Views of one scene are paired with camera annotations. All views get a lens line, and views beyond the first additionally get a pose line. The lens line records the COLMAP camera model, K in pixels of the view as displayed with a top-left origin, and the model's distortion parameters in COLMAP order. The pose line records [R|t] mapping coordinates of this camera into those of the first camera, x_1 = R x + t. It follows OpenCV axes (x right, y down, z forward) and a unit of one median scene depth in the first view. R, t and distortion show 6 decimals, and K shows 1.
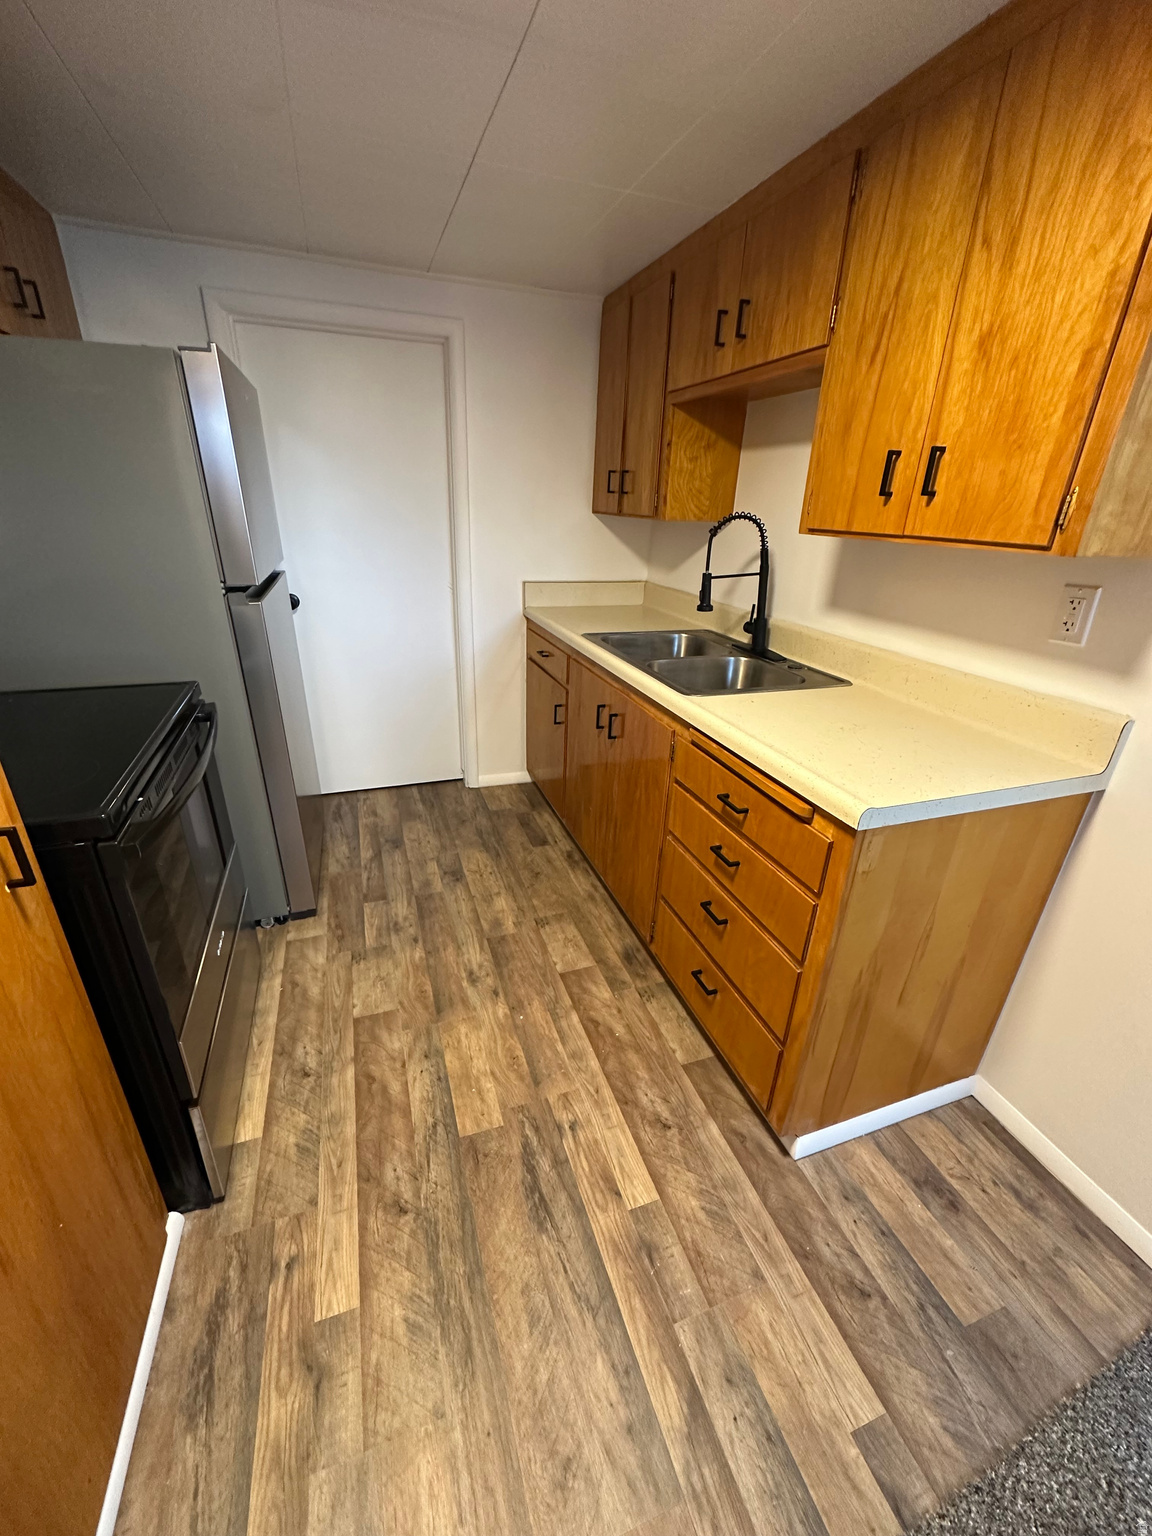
lens RADIAL K [[609.8, 0, 566.8], [0, 609.8, 768.6], [0, 0, 1]] dist [-0.002903, 0.000974]
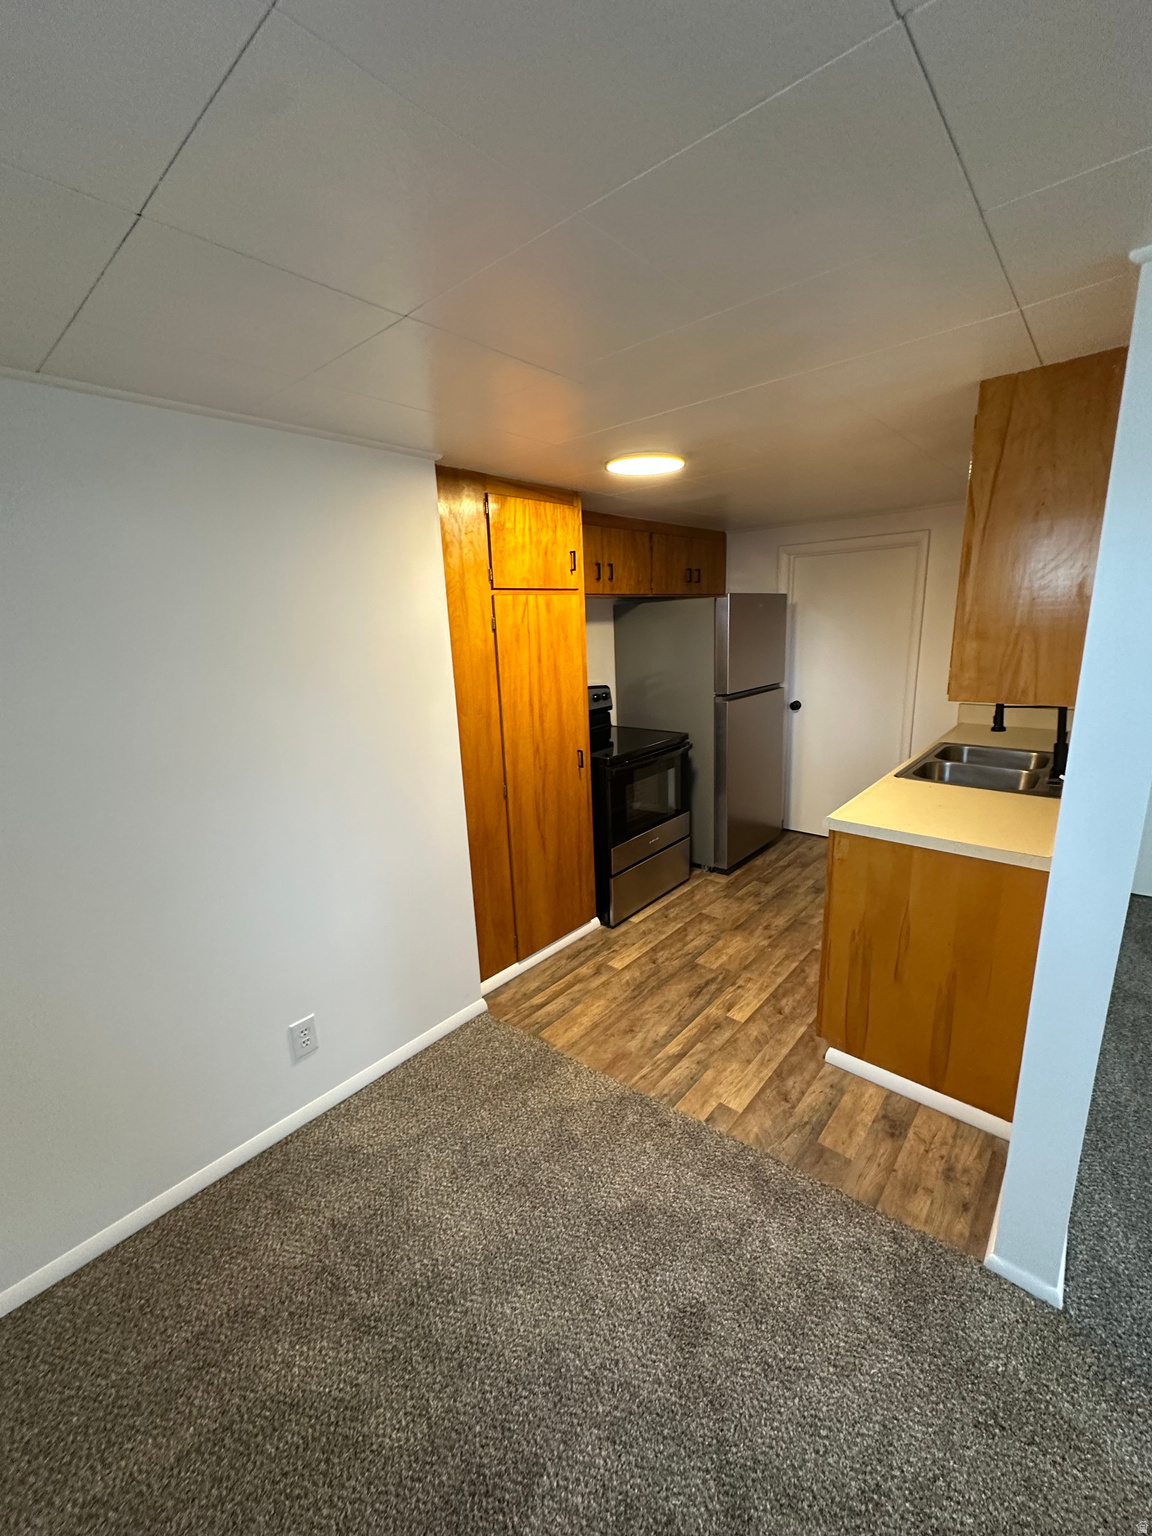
lens RADIAL K [[609.8, 0, 577.5], [0, 609.8, 769.3], [0, 0, 1]] dist [-0.002903, 0.000974]
pose [[0.490894, 0.157770, -0.856815, 1.295227], [-0.299086, 0.954216, 0.004350, 0.110414], [0.818273, 0.254126, 0.515606, -0.527799]]
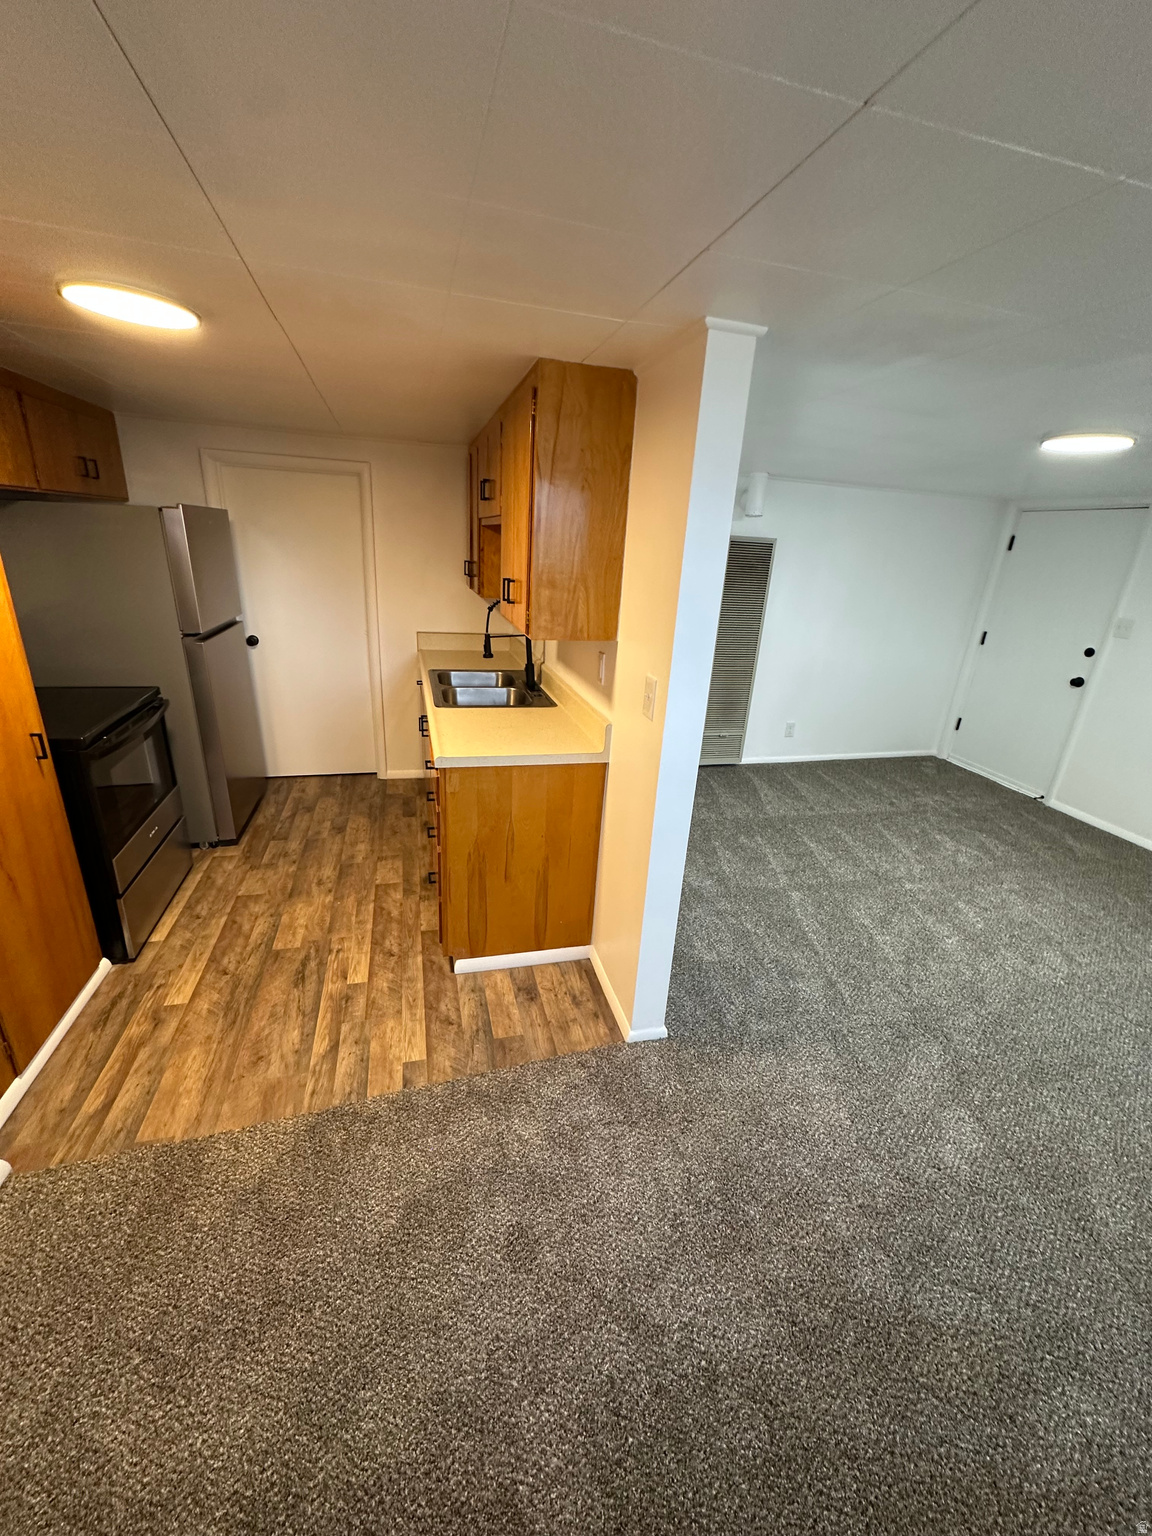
lens RADIAL K [[609.8, 0, 568.9], [0, 609.8, 769.2], [0, 0, 1]] dist [-0.002903, 0.000974]
pose [[0.996661, 0.050877, -0.063869, 0.781439], [-0.054615, 0.996808, -0.058227, 0.148595], [0.060702, 0.061521, 0.996258, -0.743428]]
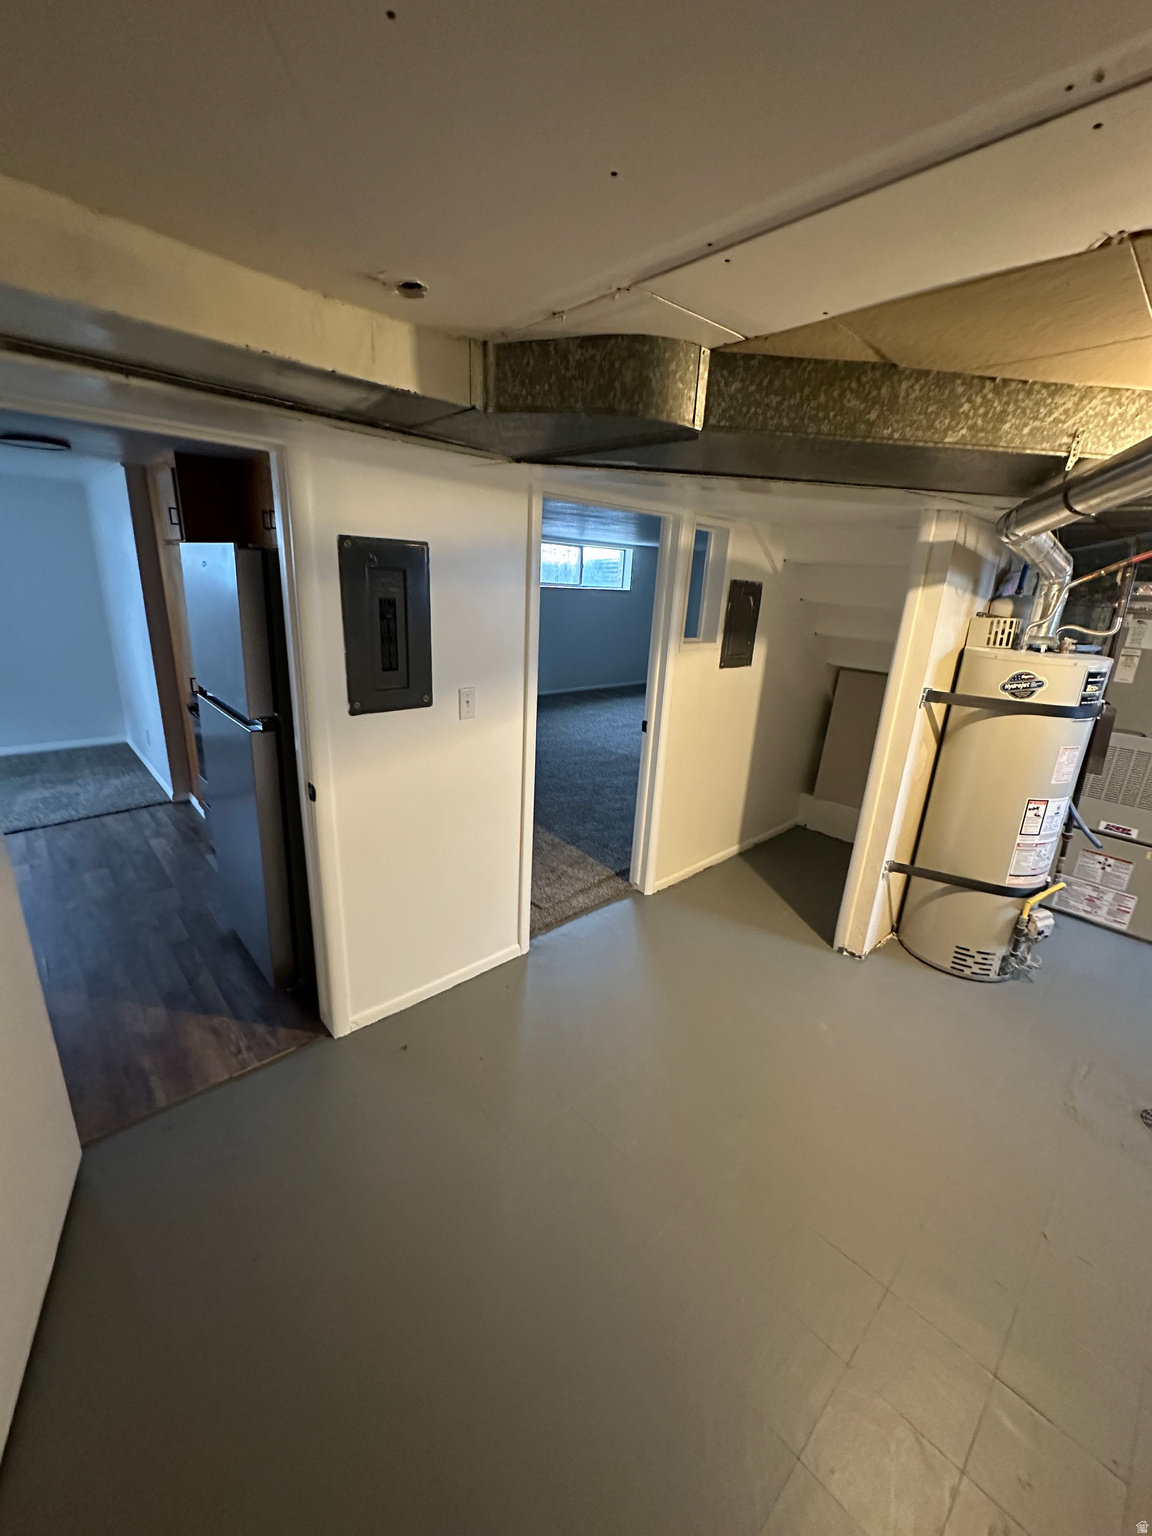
lens RADIAL K [[609.8, 0, 571.2], [0, 609.8, 765.8], [0, 0, 1]] dist [-0.002903, 0.000974]
pose [[-0.909687, 0.040777, -0.413287, -0.866526], [-0.243499, 0.753787, 0.610338, -1.581056], [0.336418, 0.655852, -0.675782, 2.995804]]
